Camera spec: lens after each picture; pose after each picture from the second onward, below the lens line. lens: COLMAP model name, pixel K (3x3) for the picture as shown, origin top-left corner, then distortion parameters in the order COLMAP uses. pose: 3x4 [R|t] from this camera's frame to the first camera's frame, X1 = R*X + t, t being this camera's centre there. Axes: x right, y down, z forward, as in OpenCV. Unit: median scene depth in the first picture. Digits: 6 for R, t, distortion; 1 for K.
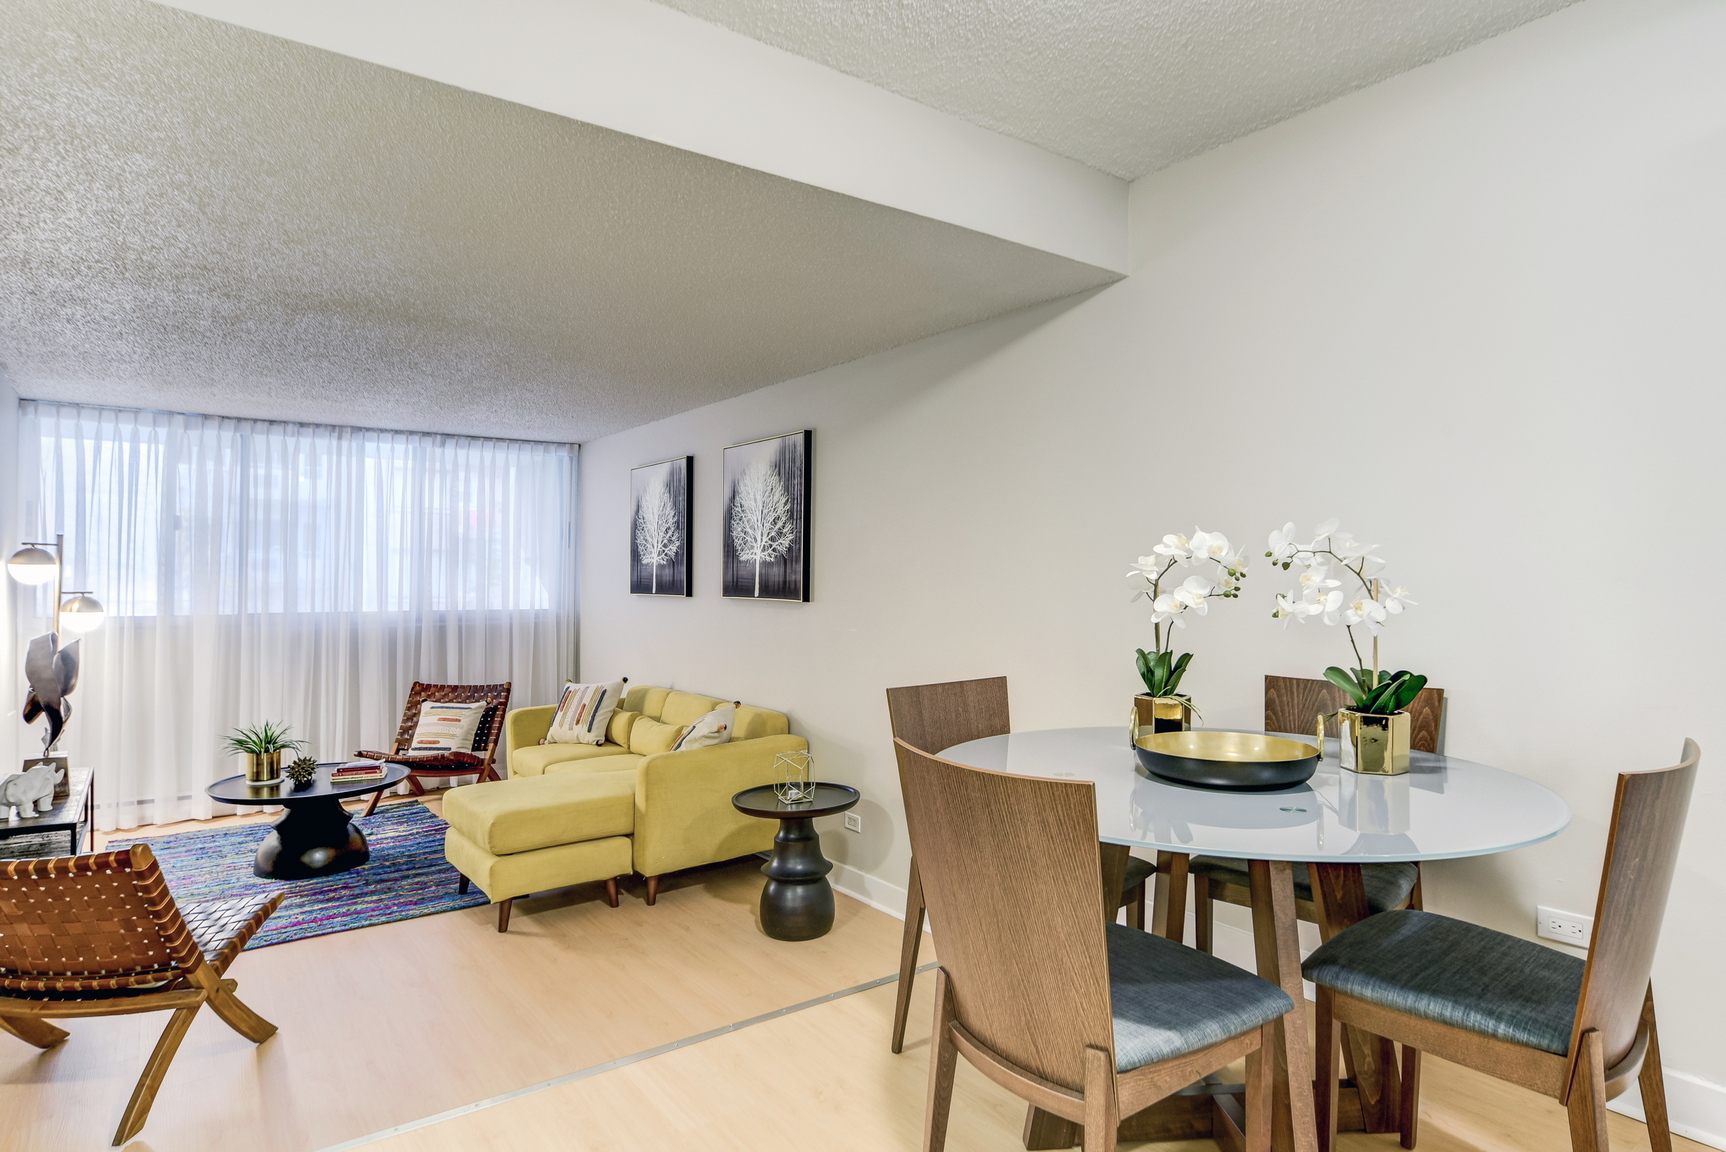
lens RADIAL K [[935.9, 0, 881.9], [0, 935.9, 558.5], [0, 0, 1]] dist [-0.016736, 0.003493]
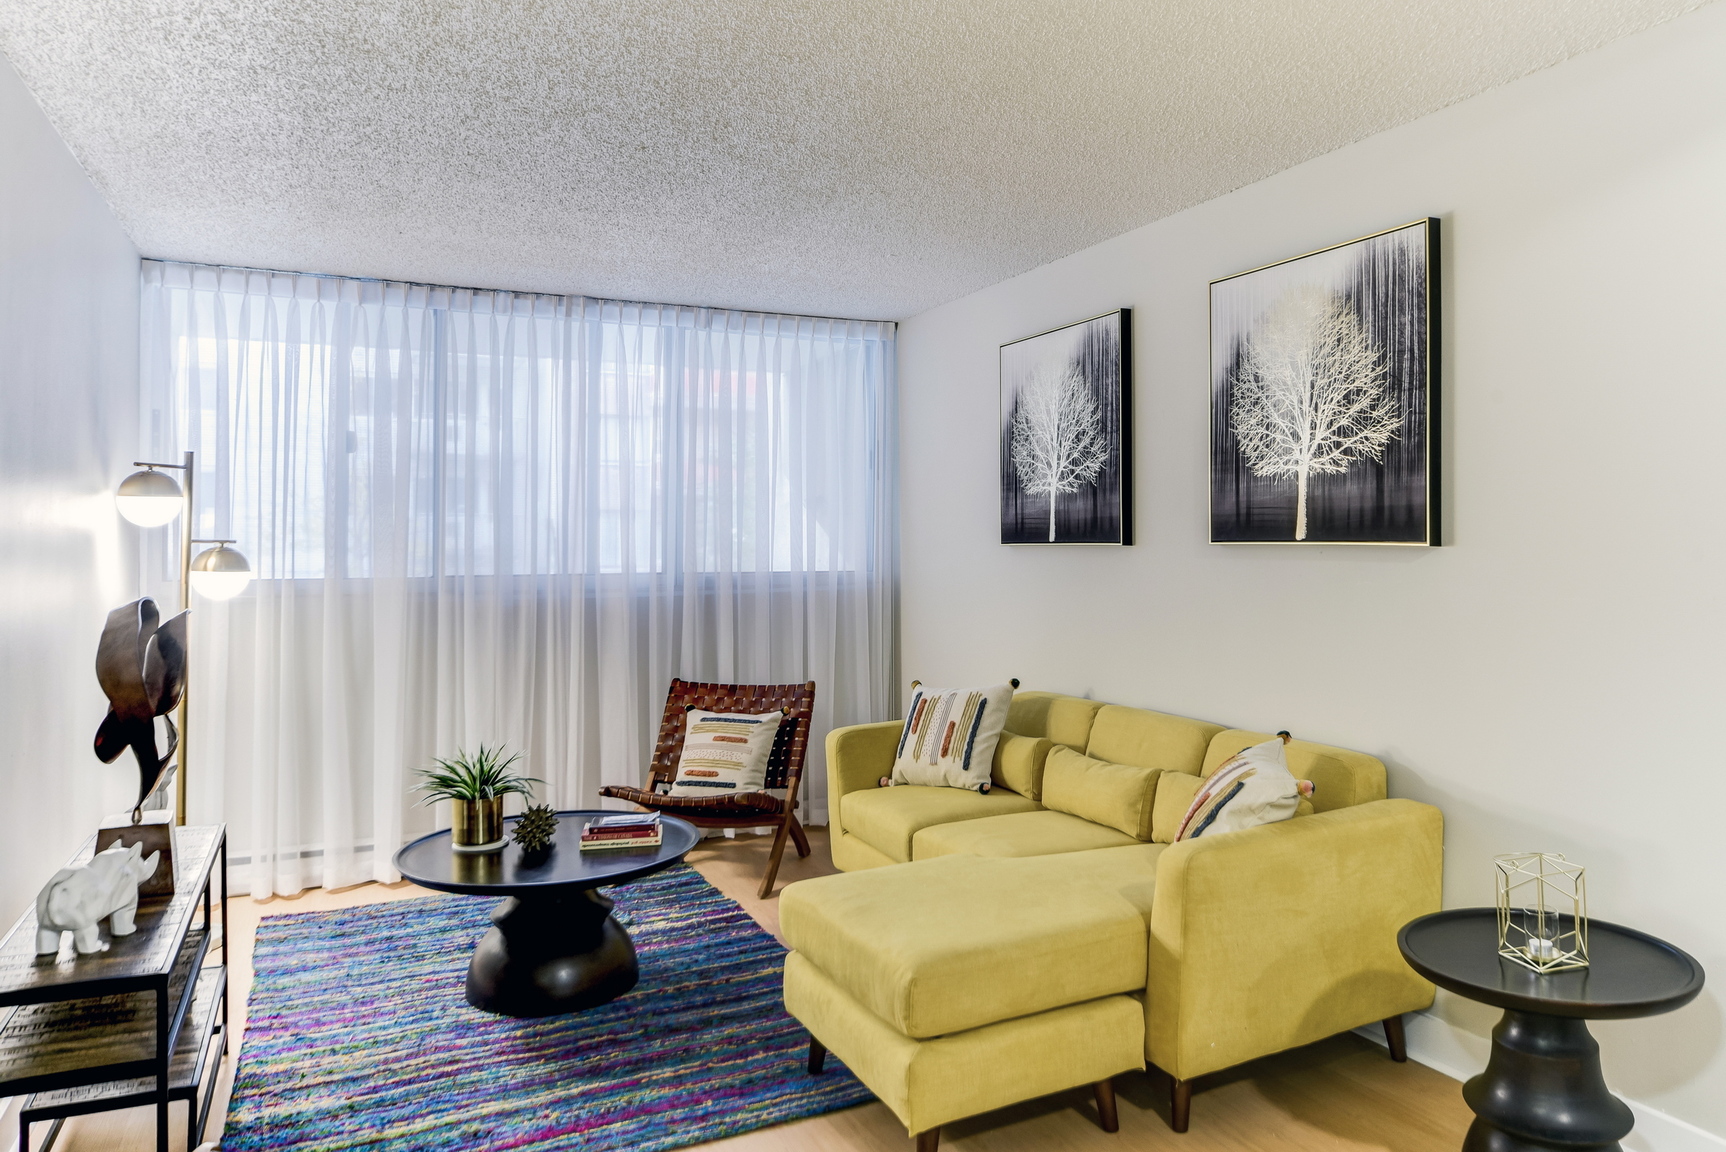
lens RADIAL K [[1113.8, 0, 927.5], [0, 1113.8, 520.4], [0, 0, 1]] dist [-0.017711, -0.005579]
pose [[0.984687, -0.009431, -0.174078, -0.230242], [0.009149, 0.999955, -0.002422, 0.028244], [0.174093, 0.000792, 0.984729, 0.311846]]
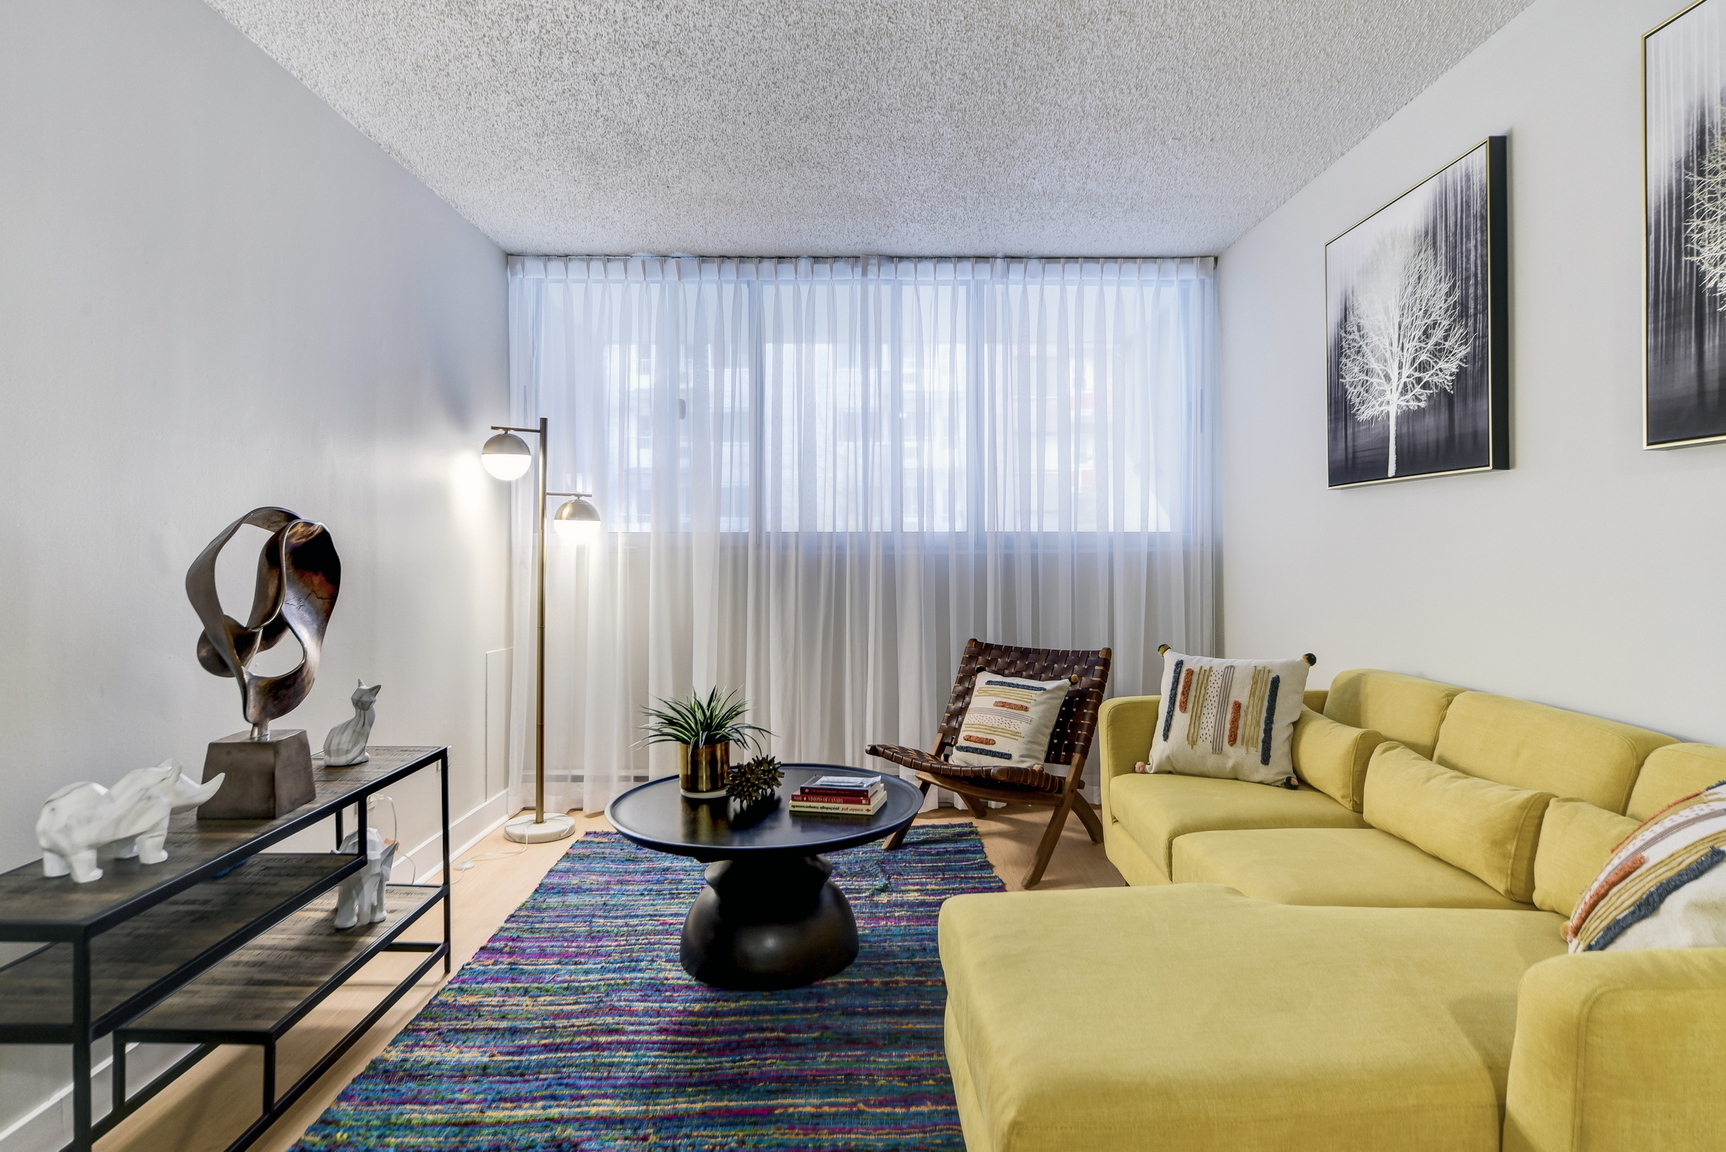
lens RADIAL K [[911.9, 0, 916.0], [0, 911.9, 538.2], [0, 0, 1]] dist [-0.018135, 0.007825]
pose [[0.822509, -0.008716, -0.568685, -0.211591], [0.013319, 0.999904, 0.003938, 0.073659], [0.568596, -0.010813, 0.822546, 0.569086]]
